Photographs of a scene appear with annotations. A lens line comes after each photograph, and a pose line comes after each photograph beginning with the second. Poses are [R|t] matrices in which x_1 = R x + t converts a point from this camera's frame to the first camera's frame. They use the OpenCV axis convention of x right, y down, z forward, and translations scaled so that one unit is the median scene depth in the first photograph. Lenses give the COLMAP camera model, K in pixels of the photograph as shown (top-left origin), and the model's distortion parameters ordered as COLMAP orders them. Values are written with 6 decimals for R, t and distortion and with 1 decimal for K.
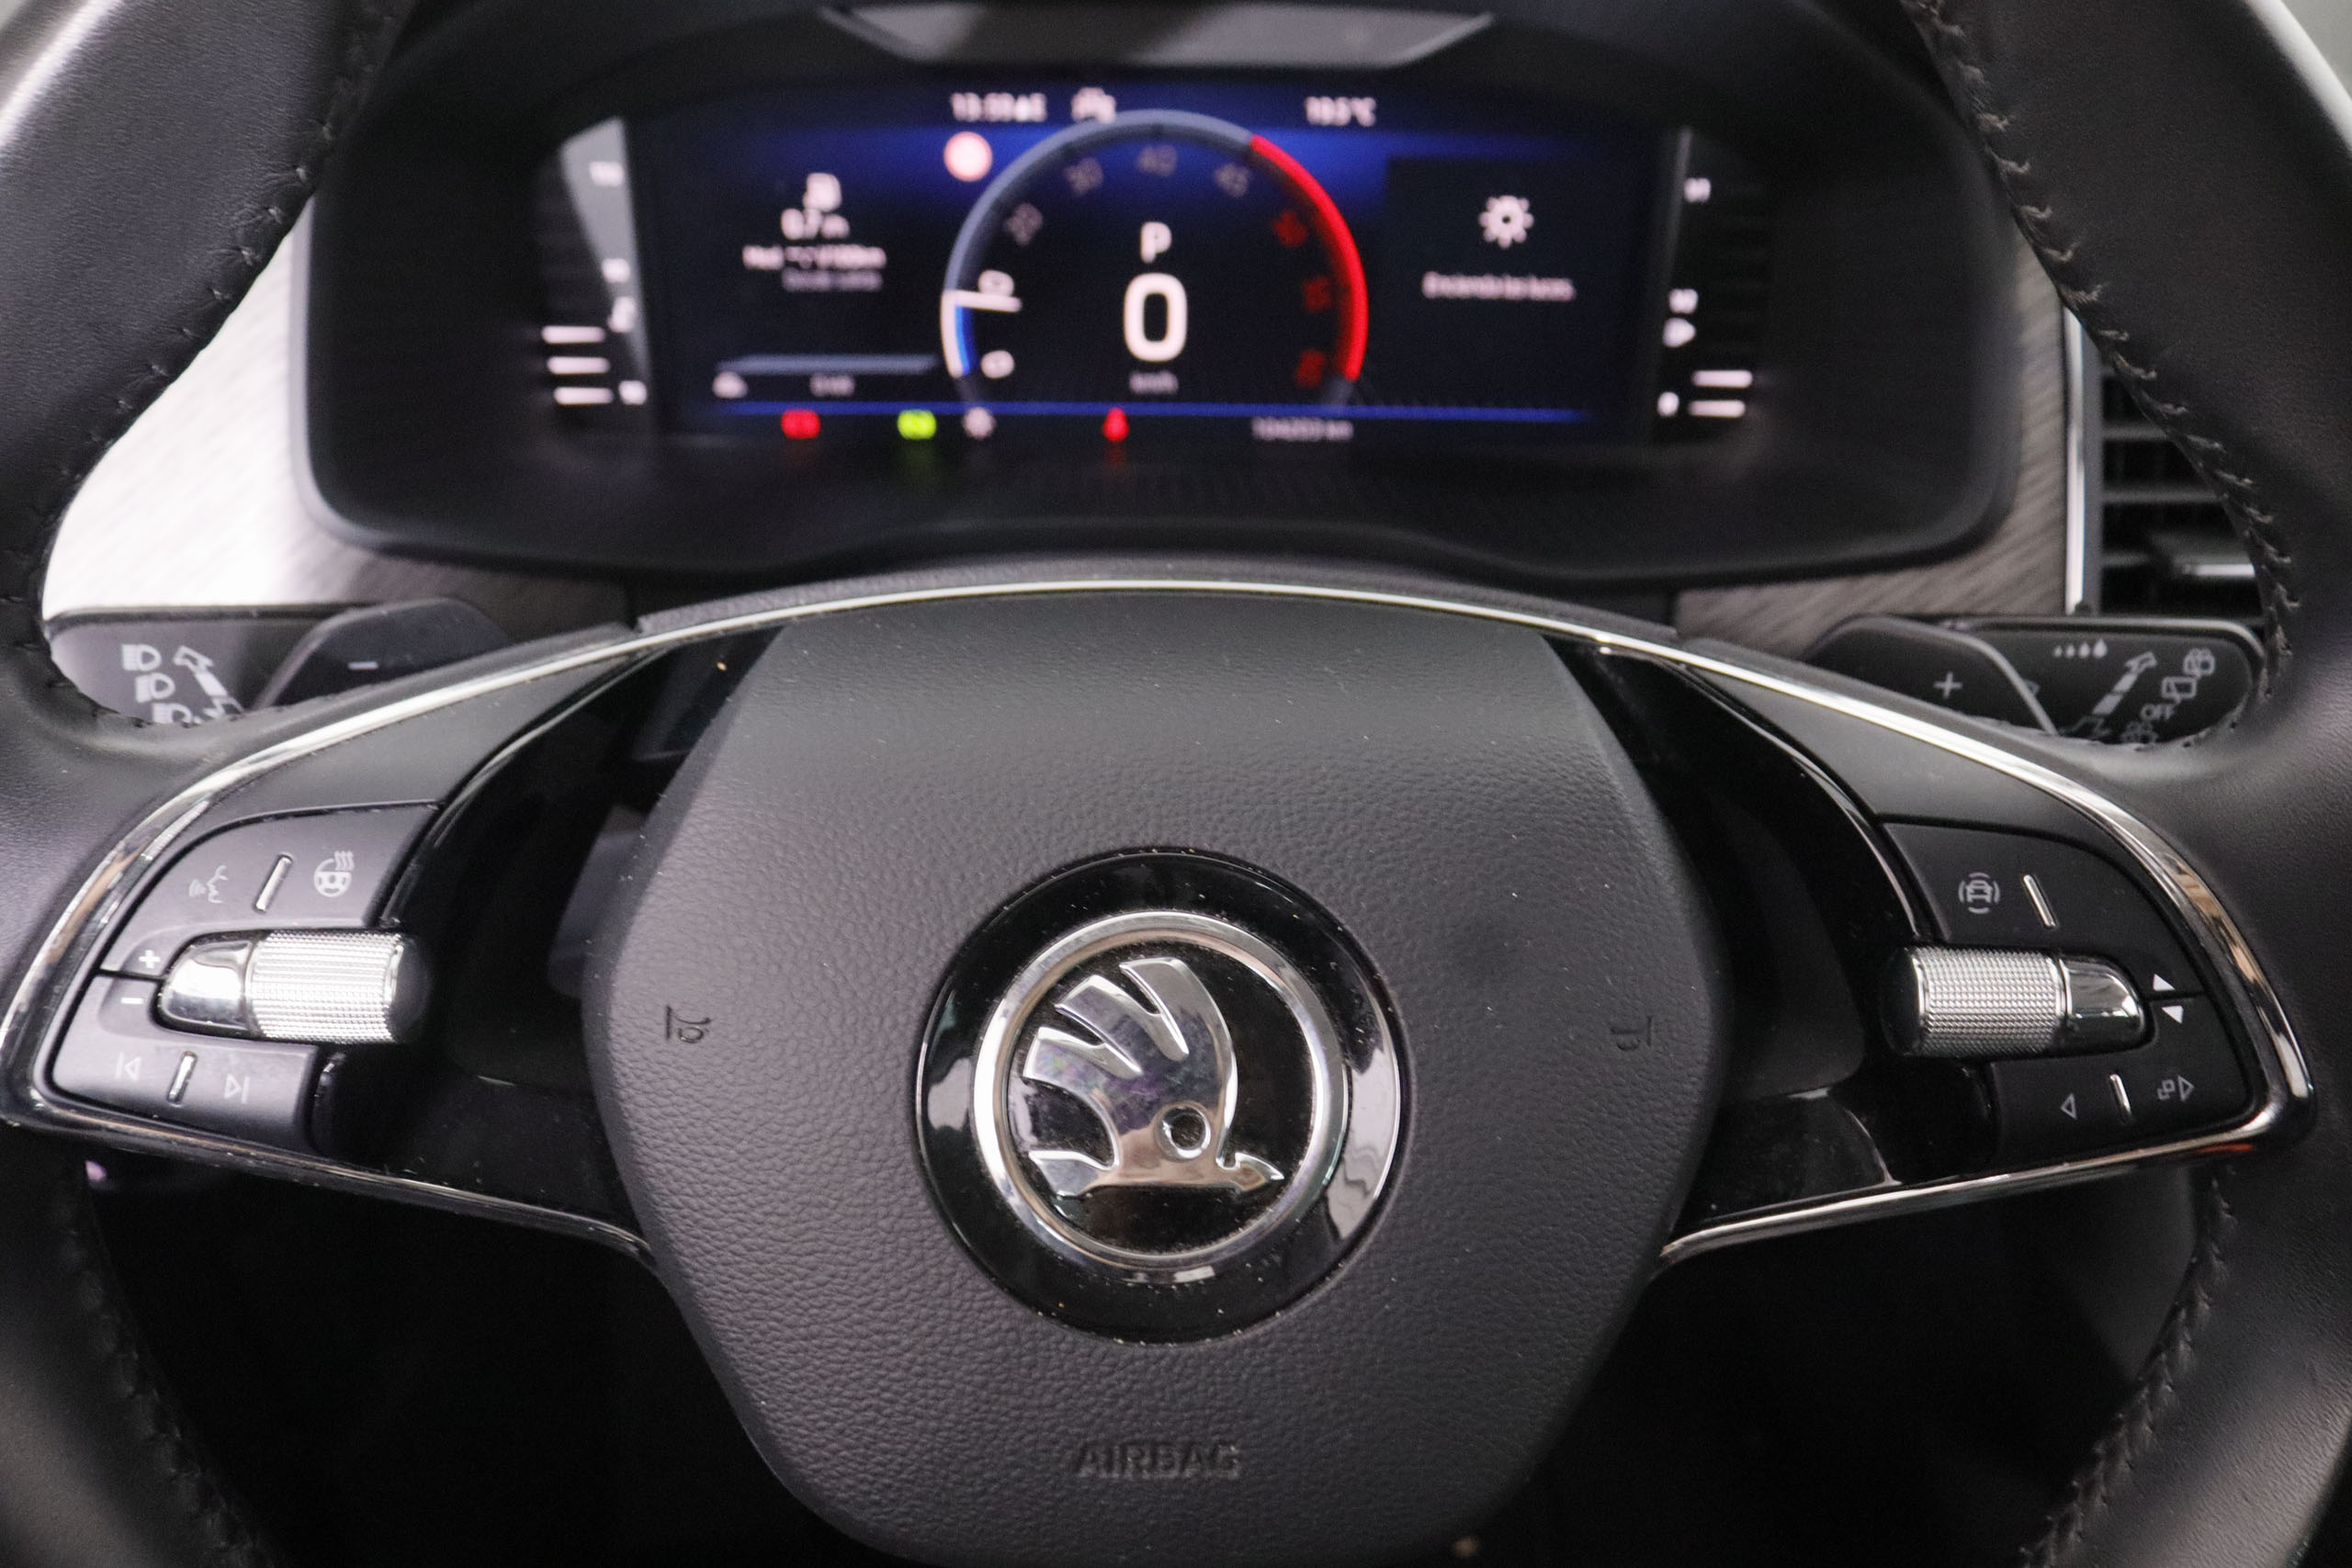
lens RADIAL K [[1891.6, 0, 1179.7], [0, 1891.6, 765.2], [0, 0, 1]] dist [-0.152298, 0.030628]
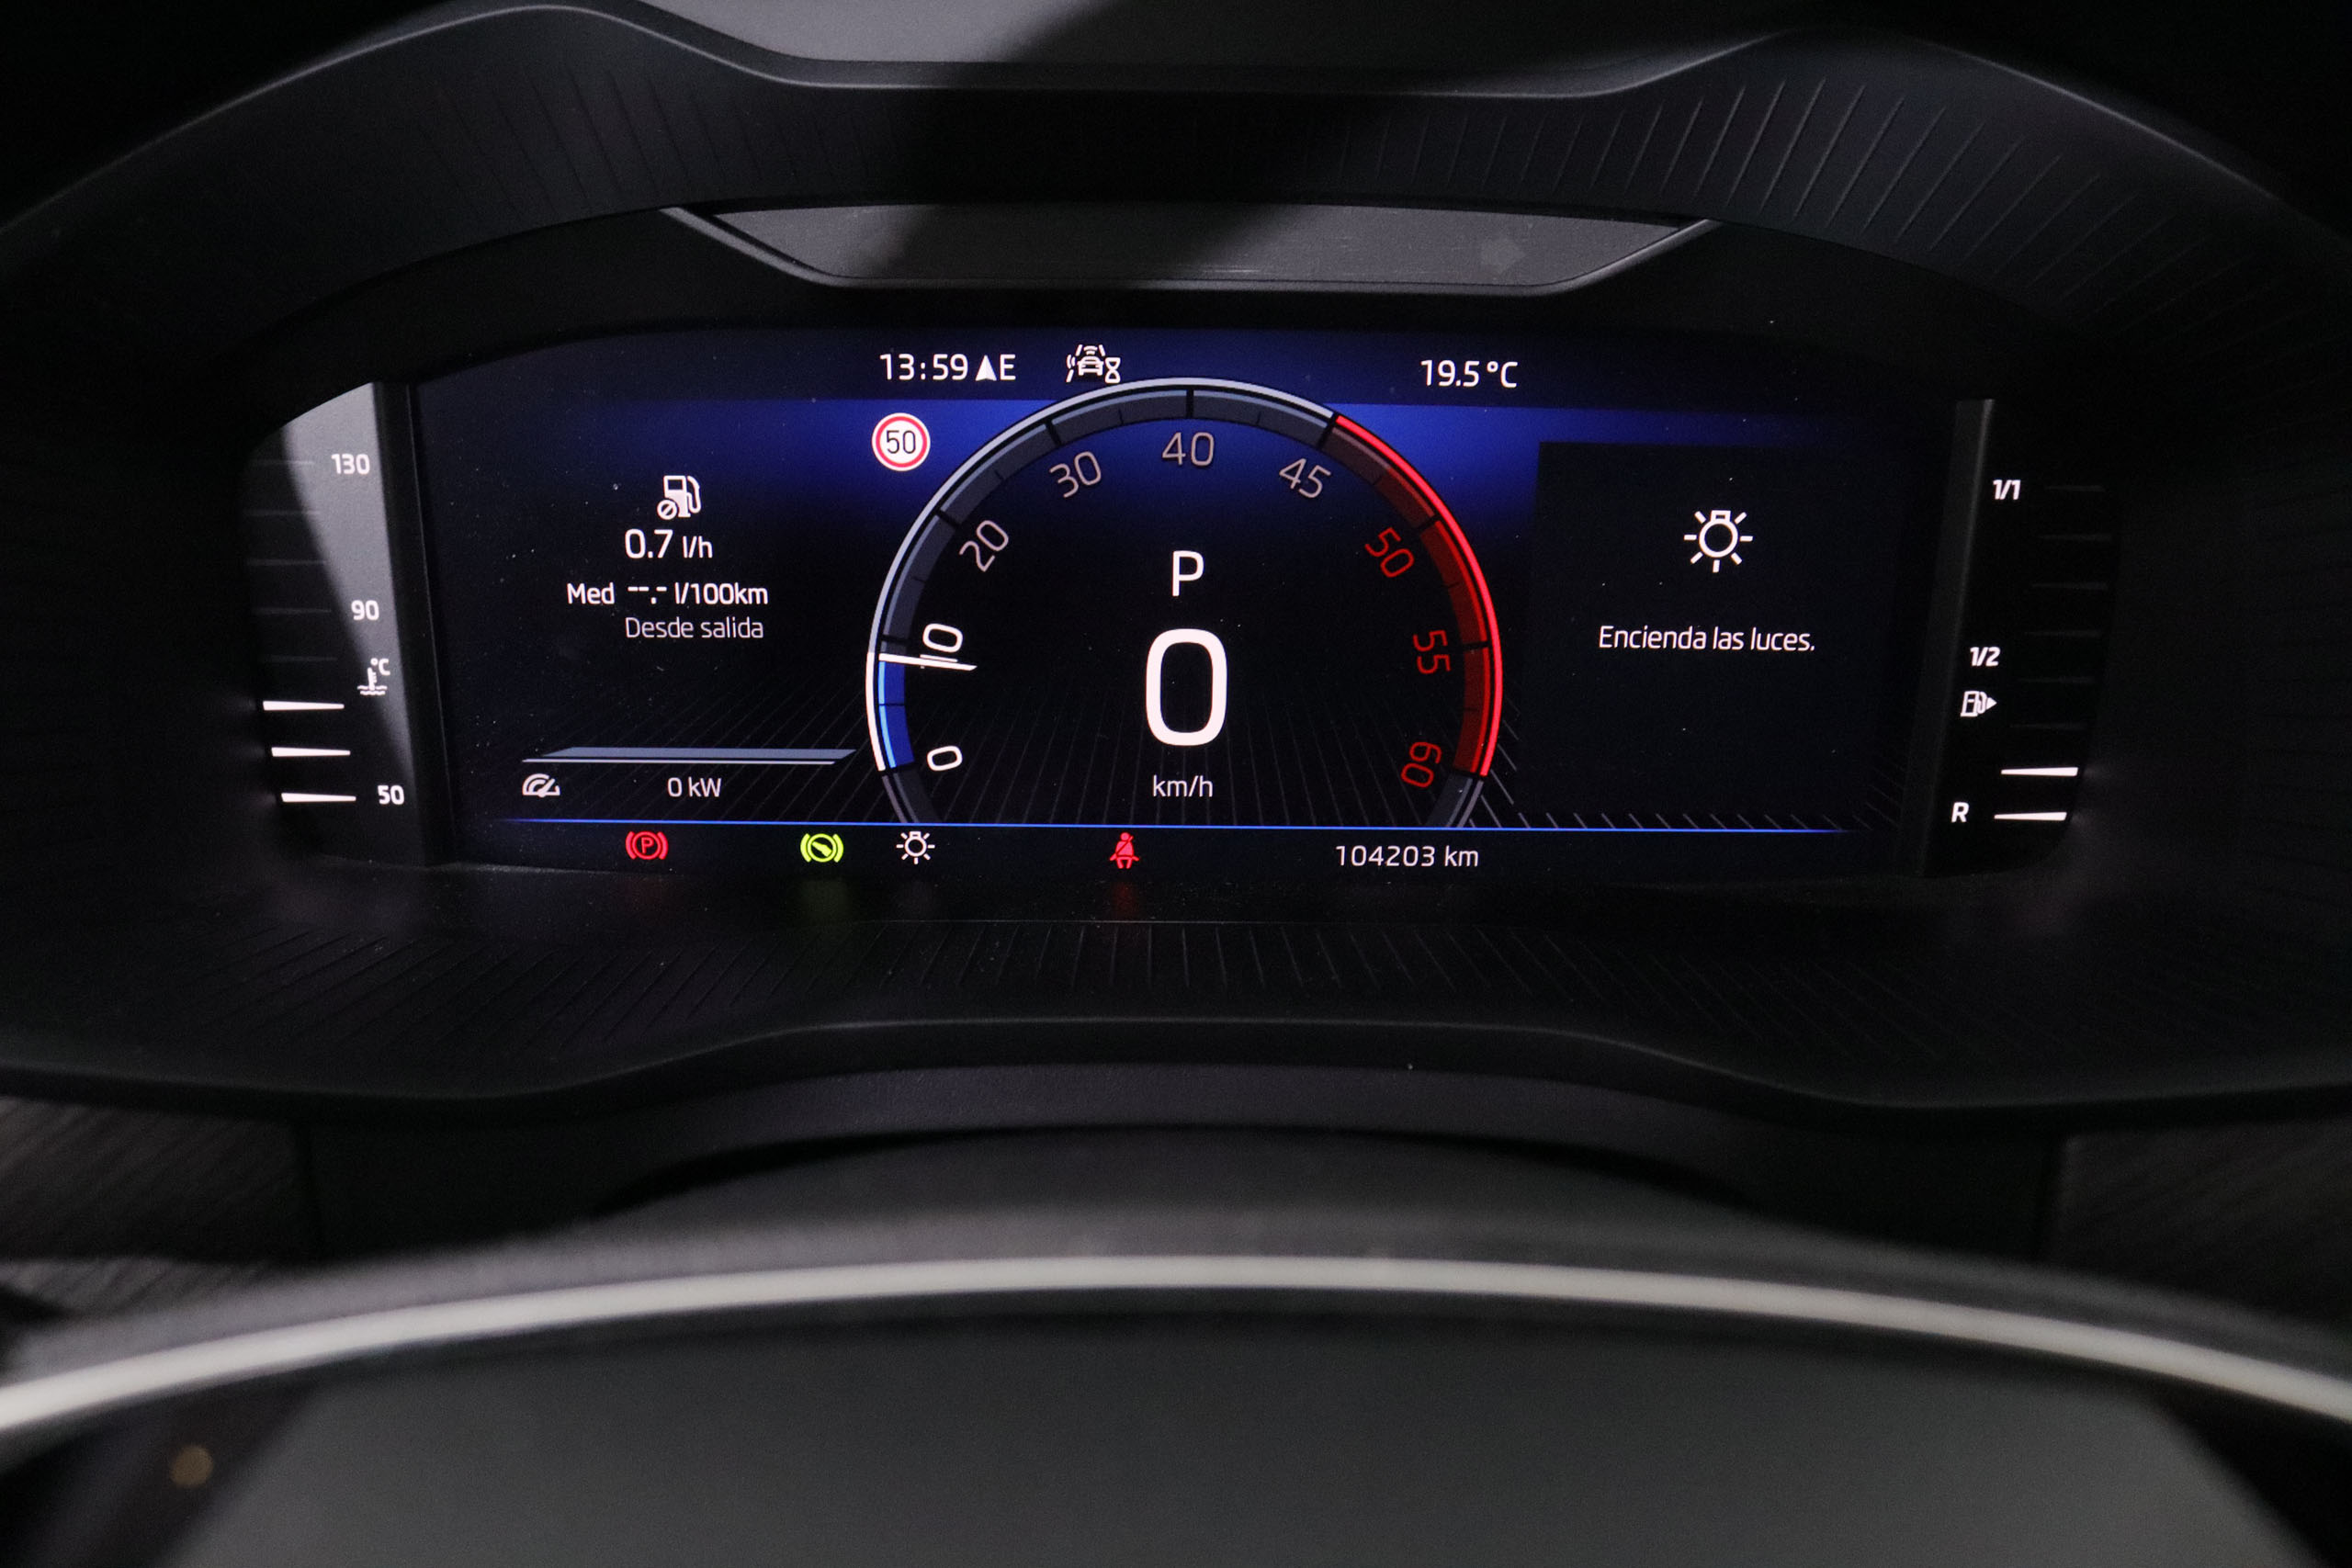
lens RADIAL K [[1891.6, 0, 1163.8], [0, 1891.6, 781.0], [0, 0, 1]] dist [-0.152298, 0.030628]
pose [[0.999961, -0.000978, -0.008787, -0.015139], [-0.000795, 0.979899, -0.199494, -0.076478], [0.008806, 0.199493, 0.979860, 0.366035]]
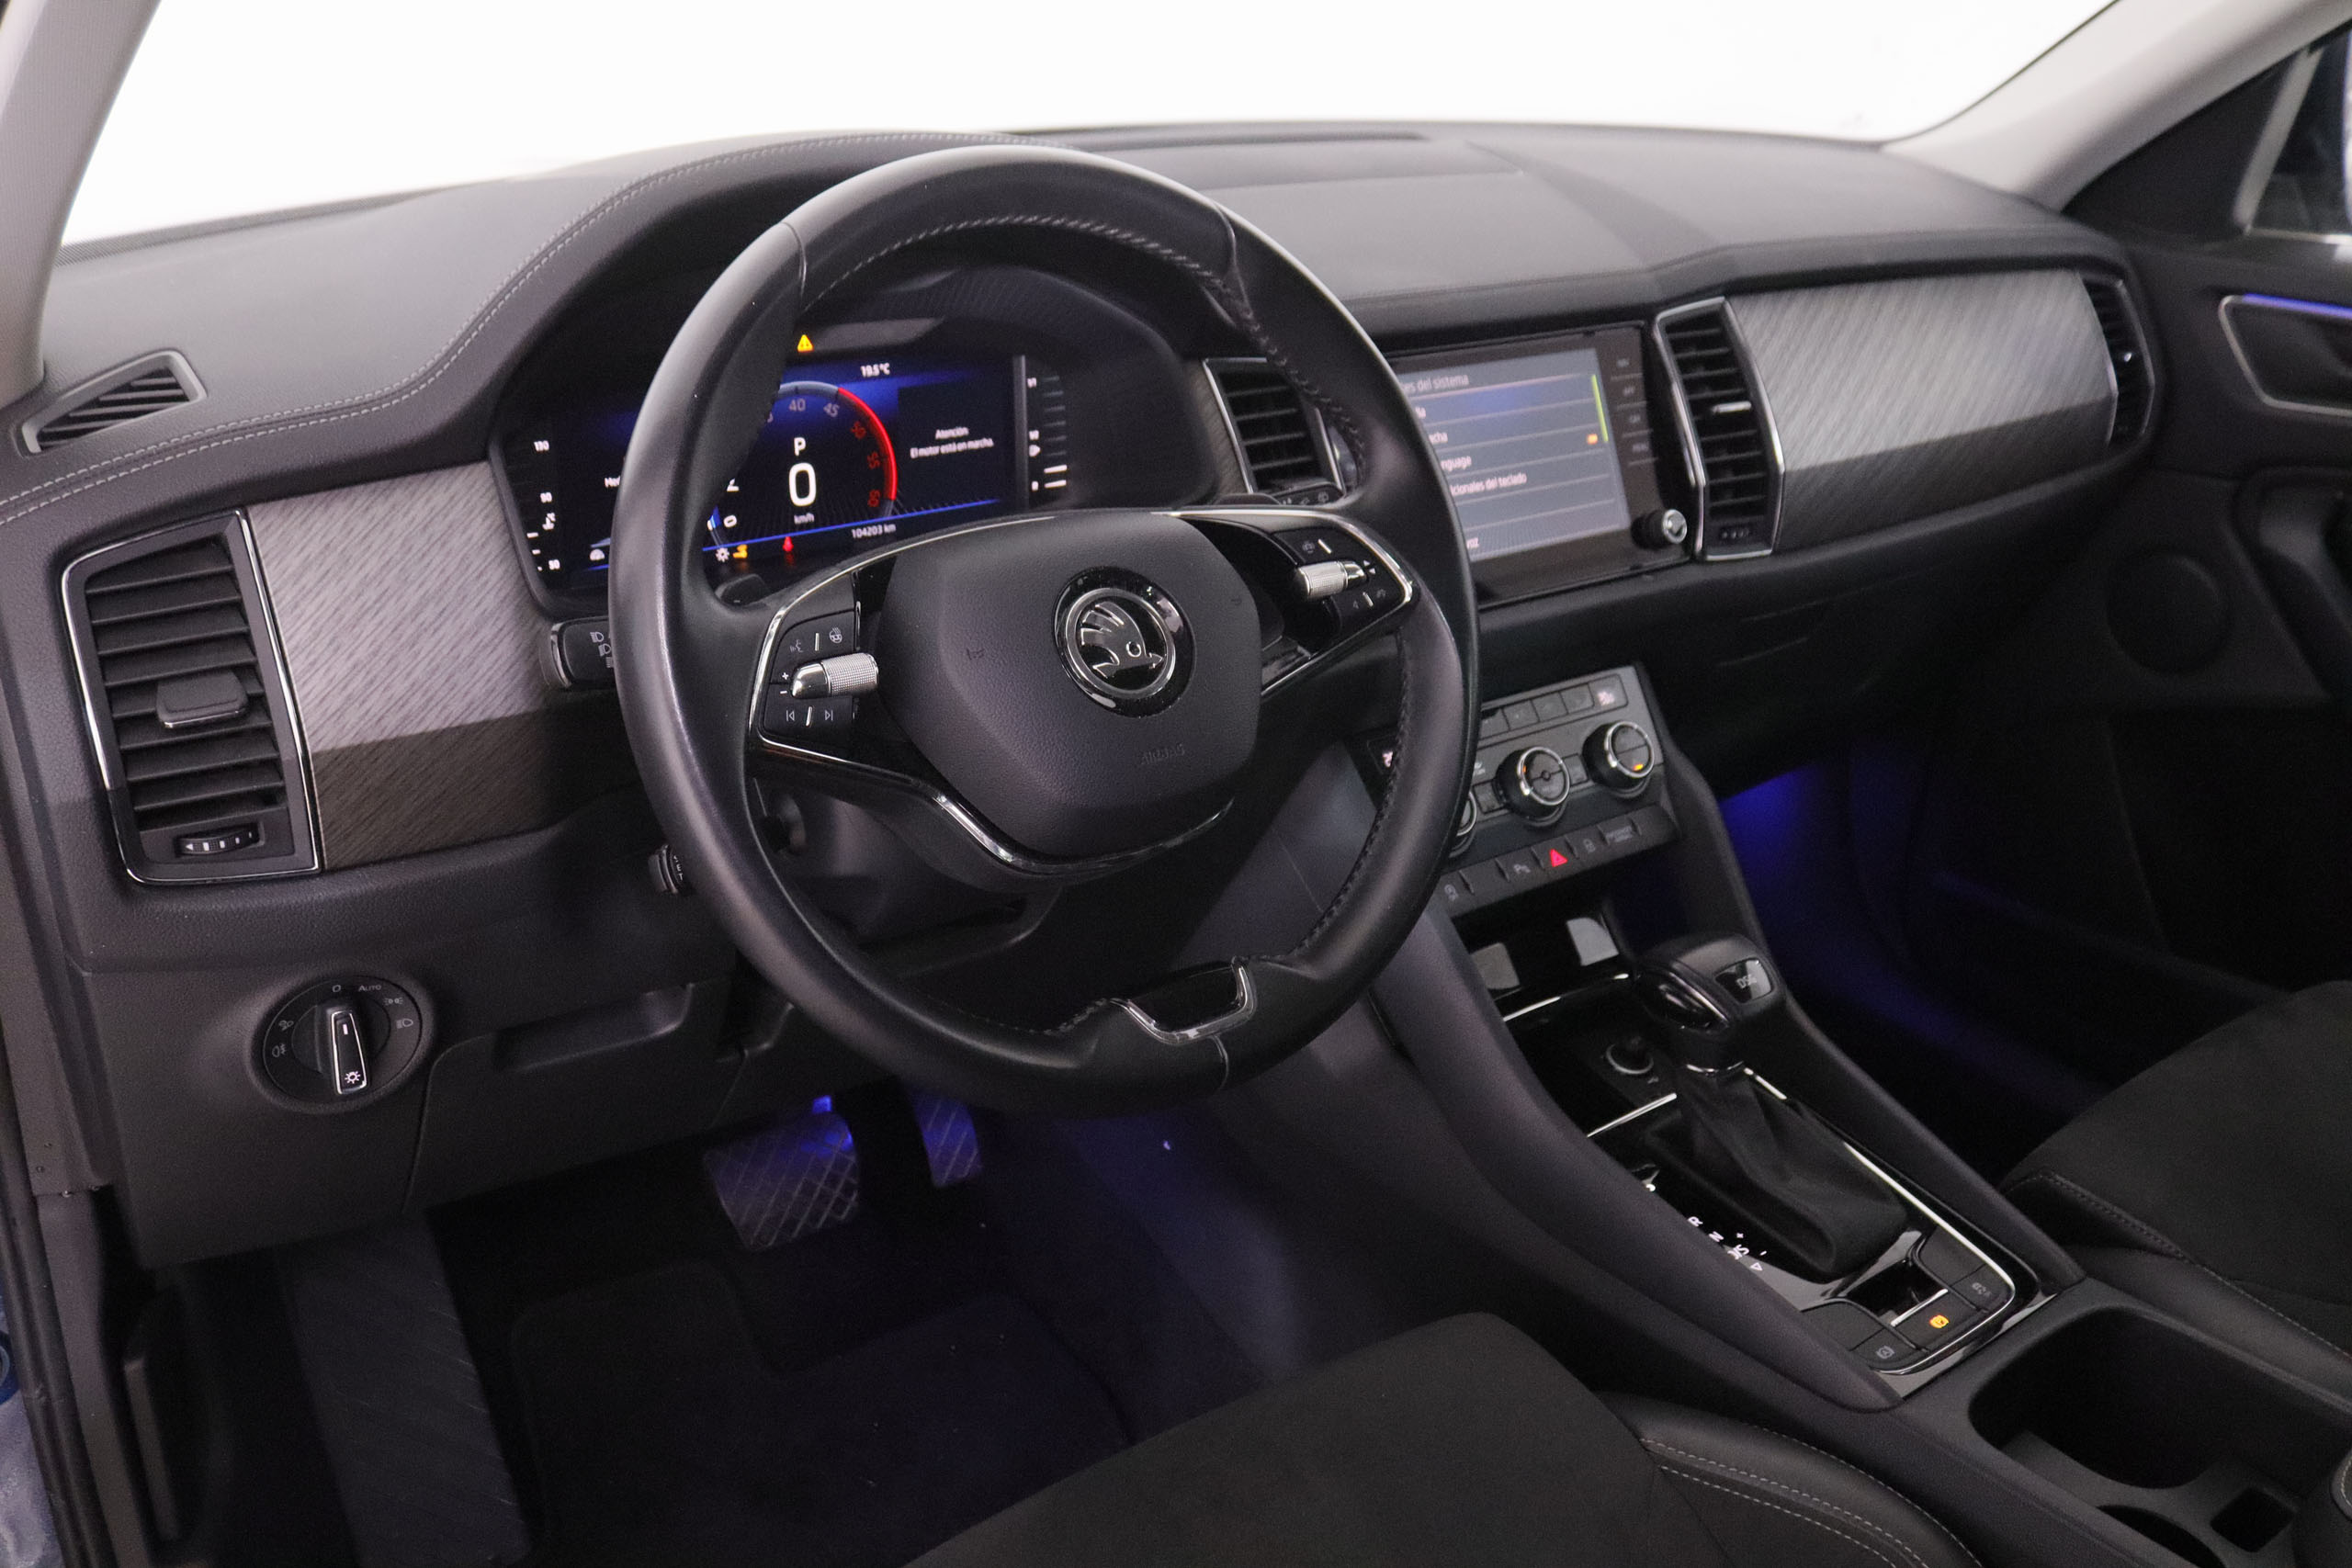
lens RADIAL K [[1891.6, 0, 1172.9], [0, 1891.6, 795.4], [0, 0, 1]] dist [-0.152298, 0.030628]
pose [[0.818110, -0.233625, 0.525467, -0.823721], [0.308899, 0.949271, -0.058880, 0.315871], [-0.485055, 0.210487, 0.848774, -0.813210]]
